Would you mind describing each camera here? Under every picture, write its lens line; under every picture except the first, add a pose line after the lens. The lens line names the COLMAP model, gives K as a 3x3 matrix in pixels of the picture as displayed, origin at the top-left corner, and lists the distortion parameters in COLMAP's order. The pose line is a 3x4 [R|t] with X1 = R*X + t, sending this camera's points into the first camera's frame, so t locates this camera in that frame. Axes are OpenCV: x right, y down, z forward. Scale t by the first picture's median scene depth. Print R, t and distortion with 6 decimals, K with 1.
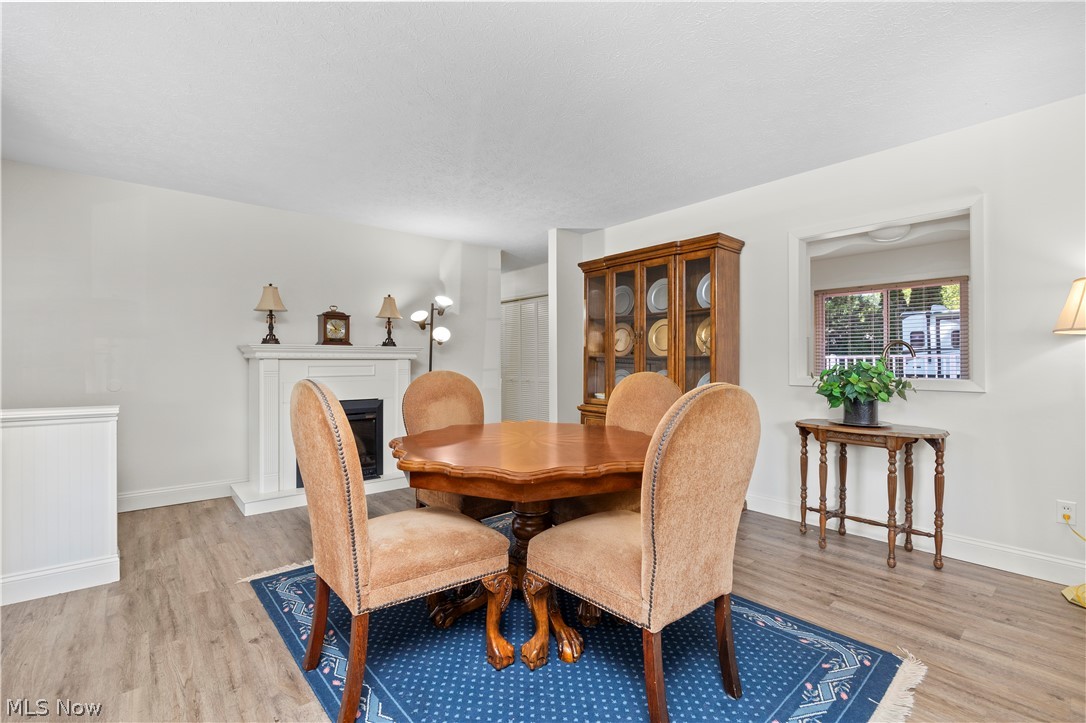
lens RADIAL K [[474.7, 0, 538.8], [0, 474.7, 362.8], [0, 0, 1]] dist [-0.017315, -0.000346]
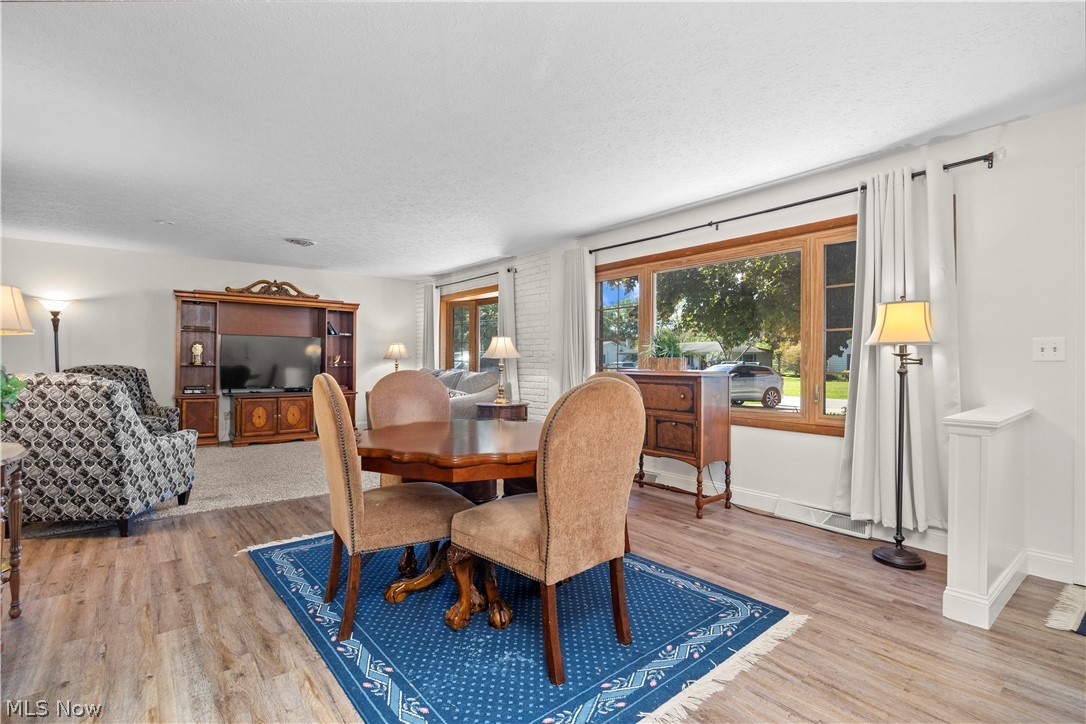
lens RADIAL K [[502.7, 0, 541.0], [0, 502.7, 359.4], [0, 0, 1]] dist [-0.014354, -0.000261]
pose [[-0.999683, -0.009136, 0.023441, -0.136181], [-0.009206, 0.999953, -0.002895, -0.004703], [-0.023414, -0.003109, -0.999721, 1.631358]]
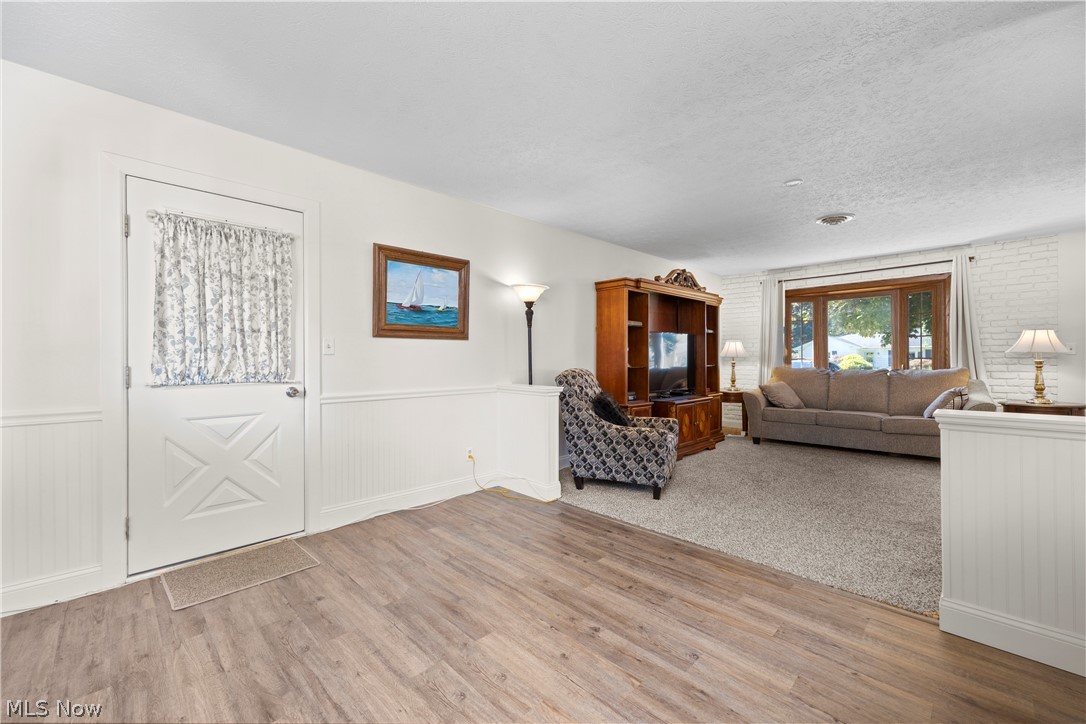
lens RADIAL K [[437.8, 0, 543.0], [0, 437.8, 362.0], [0, 0, 1]] dist [0.016631, -0.005026]
pose [[-0.996913, 0.005535, -0.078313, 1.918213], [0.005440, 0.999984, 0.001430, 0.004017], [0.078320, 0.001000, -0.996928, 1.081037]]
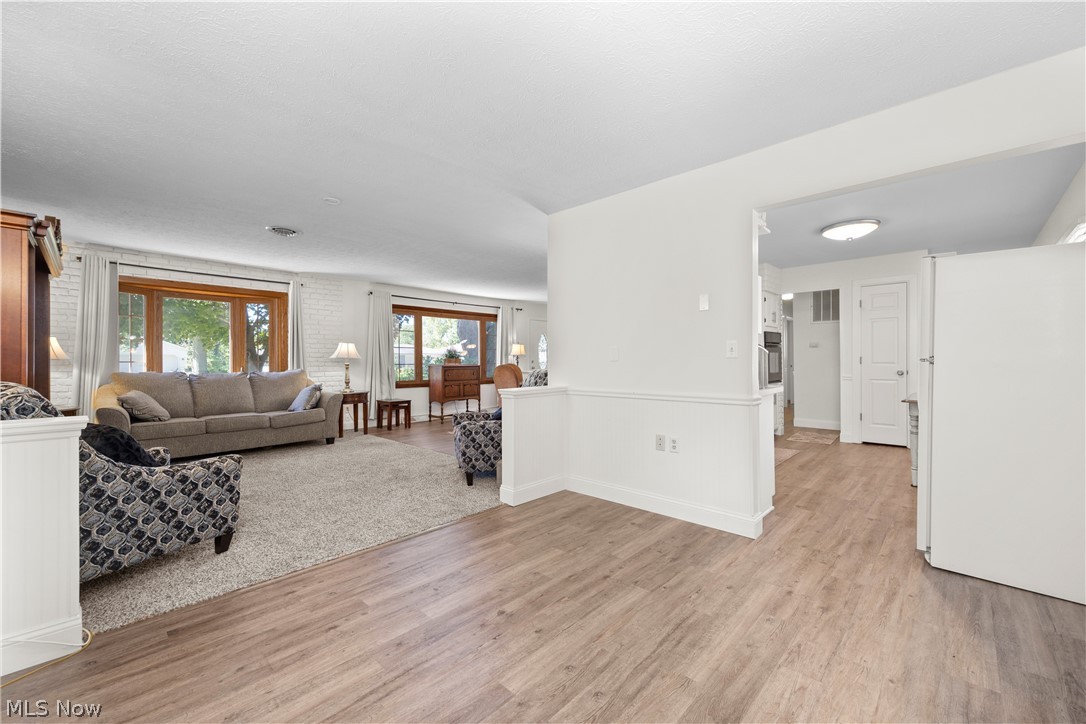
lens RADIAL K [[437.8, 0, 543.0], [0, 437.8, 362.0], [0, 0, 1]] dist [0.016631, -0.005026]
pose [[0.112577, 0.001771, -0.993641, 2.485149], [0.004414, 0.999988, 0.002283, 0.001040], [0.993633, -0.004643, 0.112568, 0.436536]]
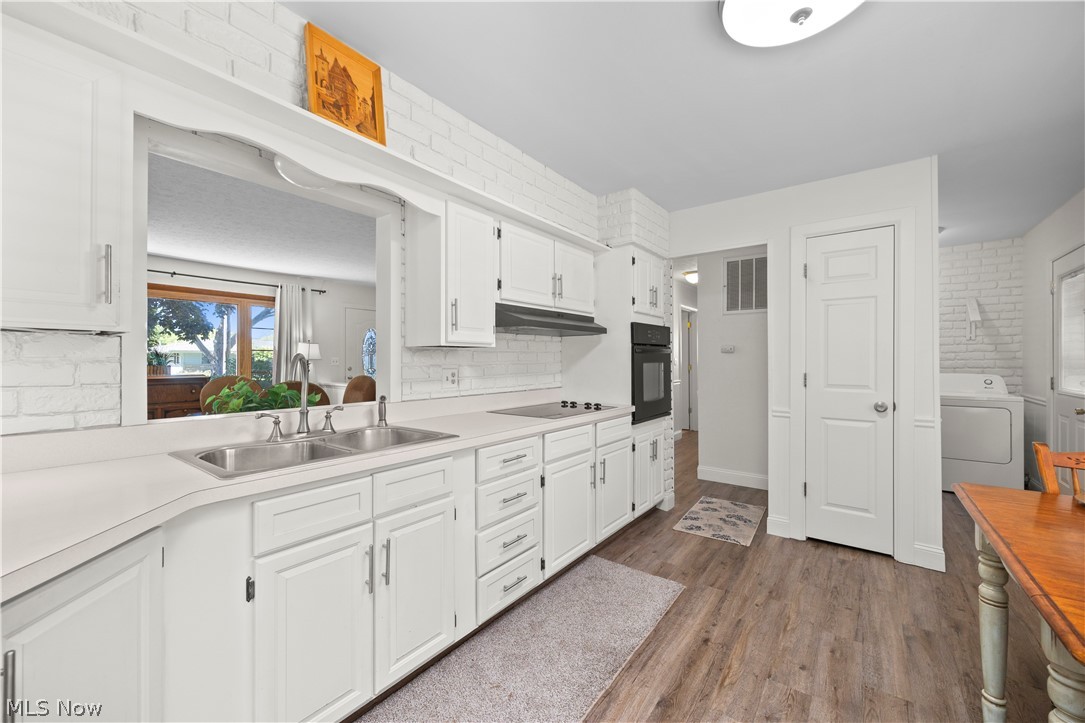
lens RADIAL K [[425.2, 0, 540.2], [0, 425.2, 361.0], [0, 0, 1]] dist [0.002191, -0.000280]
pose [[0.216885, 0.000898, -0.976197, 1.477230], [-0.001062, 0.999999, 0.000684, -0.041604], [0.976197, 0.000888, 0.216886, 1.289092]]
